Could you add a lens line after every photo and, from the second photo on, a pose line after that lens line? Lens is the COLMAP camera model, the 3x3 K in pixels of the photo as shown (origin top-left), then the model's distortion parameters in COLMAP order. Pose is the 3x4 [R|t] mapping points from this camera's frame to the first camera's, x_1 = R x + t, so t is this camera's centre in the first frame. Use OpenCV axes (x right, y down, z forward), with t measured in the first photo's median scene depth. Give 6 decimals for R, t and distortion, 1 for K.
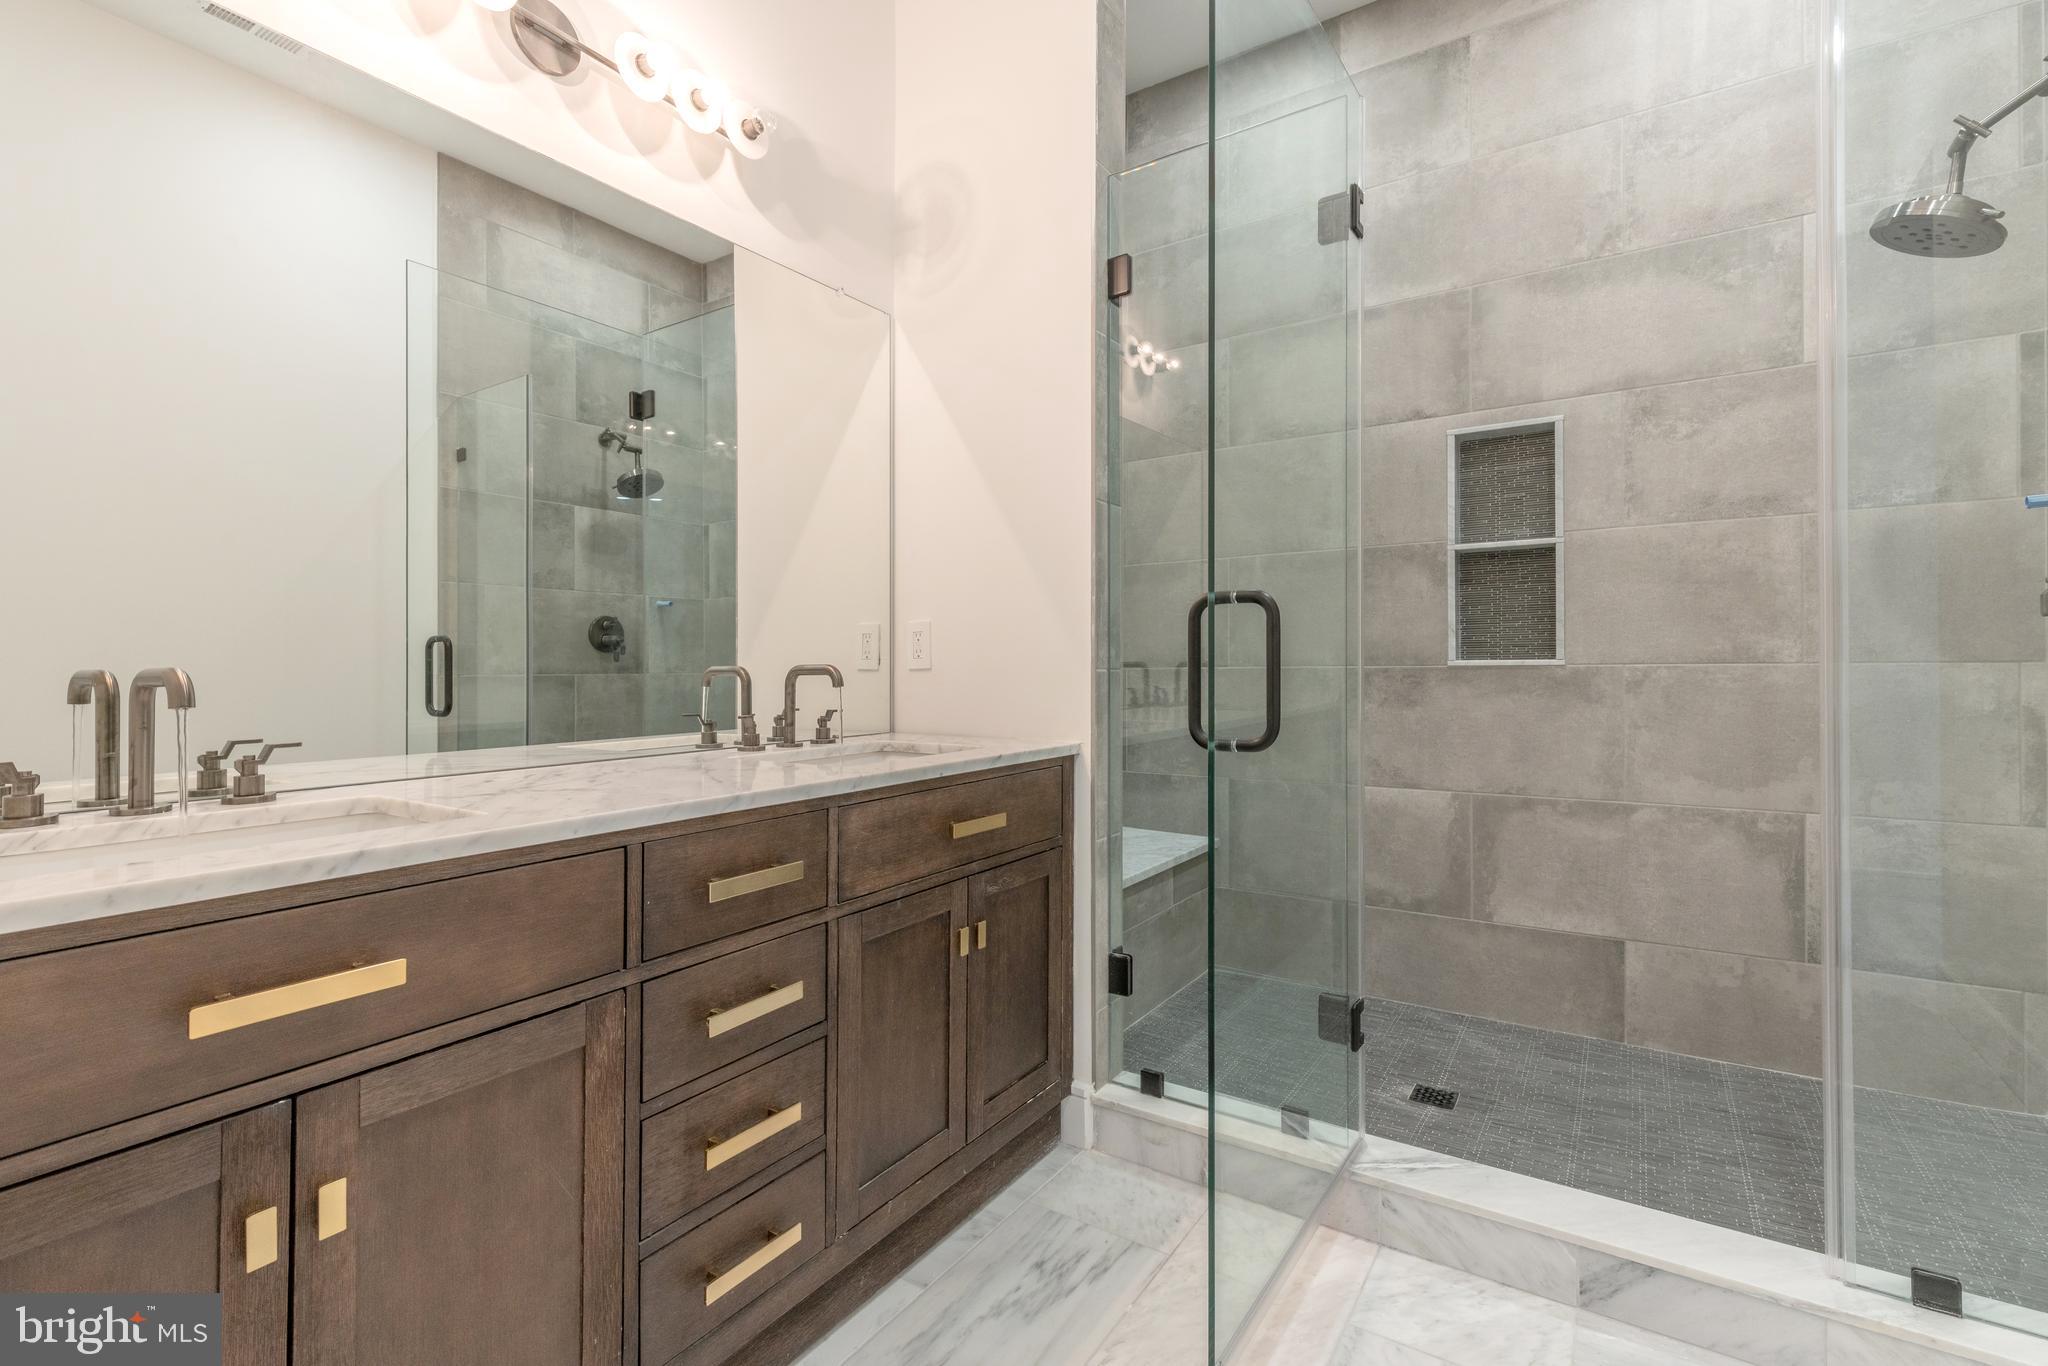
lens RADIAL K [[940.2, 0, 1014.9], [0, 940.2, 676.8], [0, 0, 1]] dist [0.005204, -0.001172]
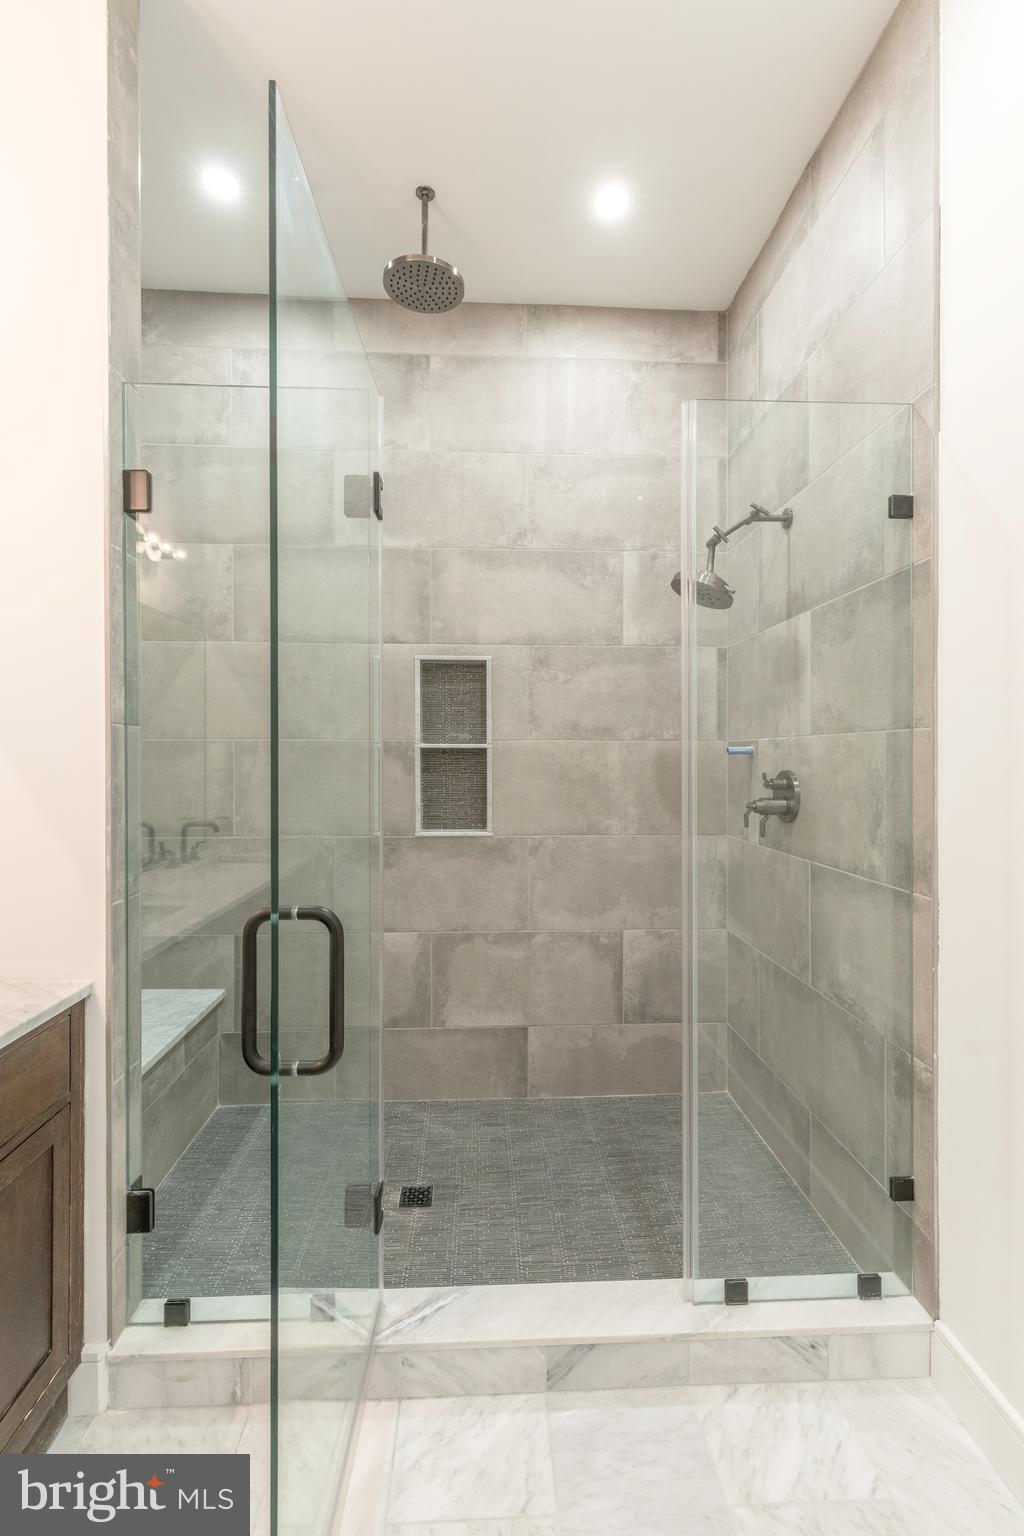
lens RADIAL K [[693.2, 0, 512.0], [0, 693.2, 768.0], [0, 0, 1]] dist [0.005971, -0.000265]
pose [[0.800543, -0.004470, 0.599259, -0.008308], [-0.002258, 0.999943, 0.010474, -0.129579], [-0.599271, -0.009738, 0.800487, 0.169237]]
